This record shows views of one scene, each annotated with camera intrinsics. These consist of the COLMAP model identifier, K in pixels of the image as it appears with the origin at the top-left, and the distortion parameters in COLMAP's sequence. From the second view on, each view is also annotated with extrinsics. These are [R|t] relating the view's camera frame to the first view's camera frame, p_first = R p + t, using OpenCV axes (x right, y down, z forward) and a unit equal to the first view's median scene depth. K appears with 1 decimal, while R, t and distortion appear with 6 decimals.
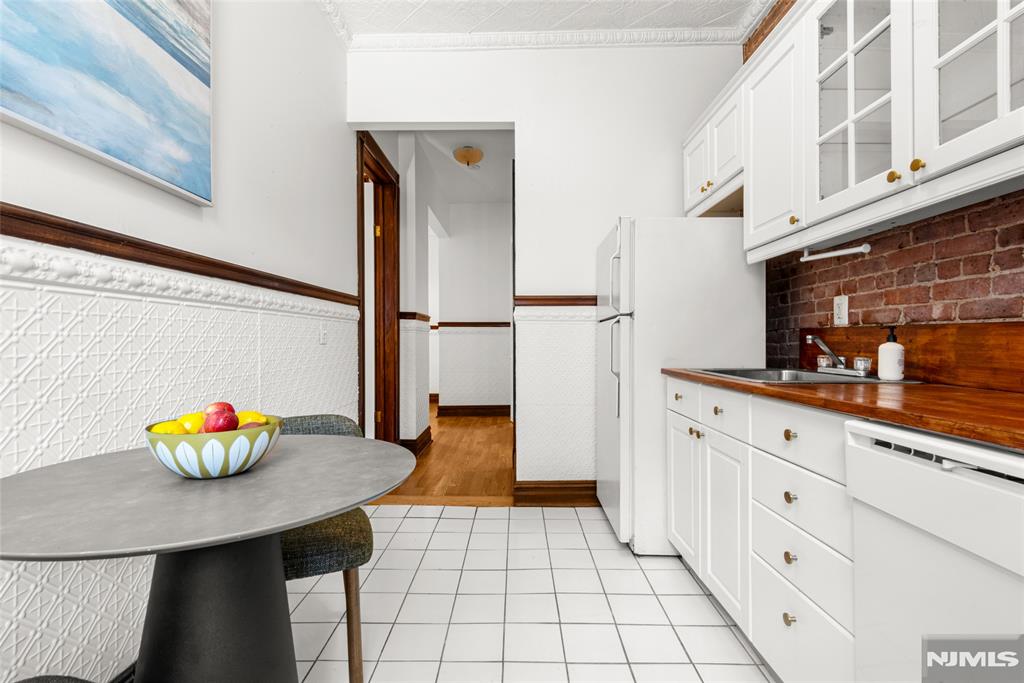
lens RADIAL K [[476.8, 0, 513.3], [0, 476.8, 345.9], [0, 0, 1]] dist [0.000361, -0.000062]
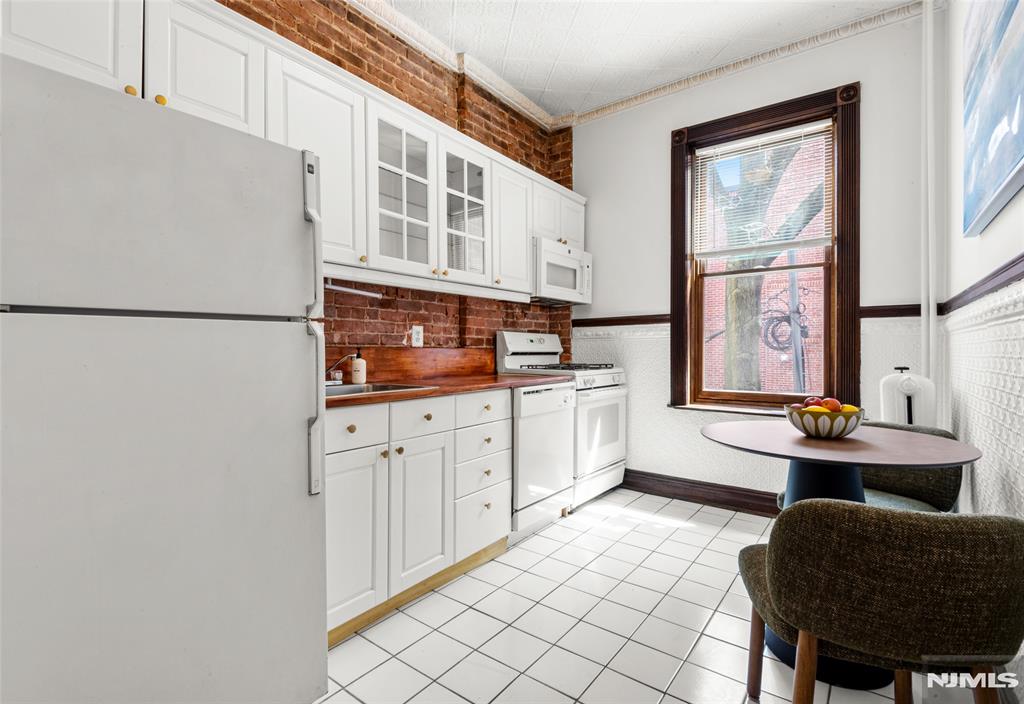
lens RADIAL K [[477.7, 0, 512.0], [0, 477.7, 352.0], [0, 0, 1]] dist [0.000274, 0.000014]
pose [[-0.801959, 0.001713, 0.597377, -0.508310], [0.011044, 0.999867, 0.011959, -0.041505], [-0.597277, 0.016188, -0.801872, 1.998524]]
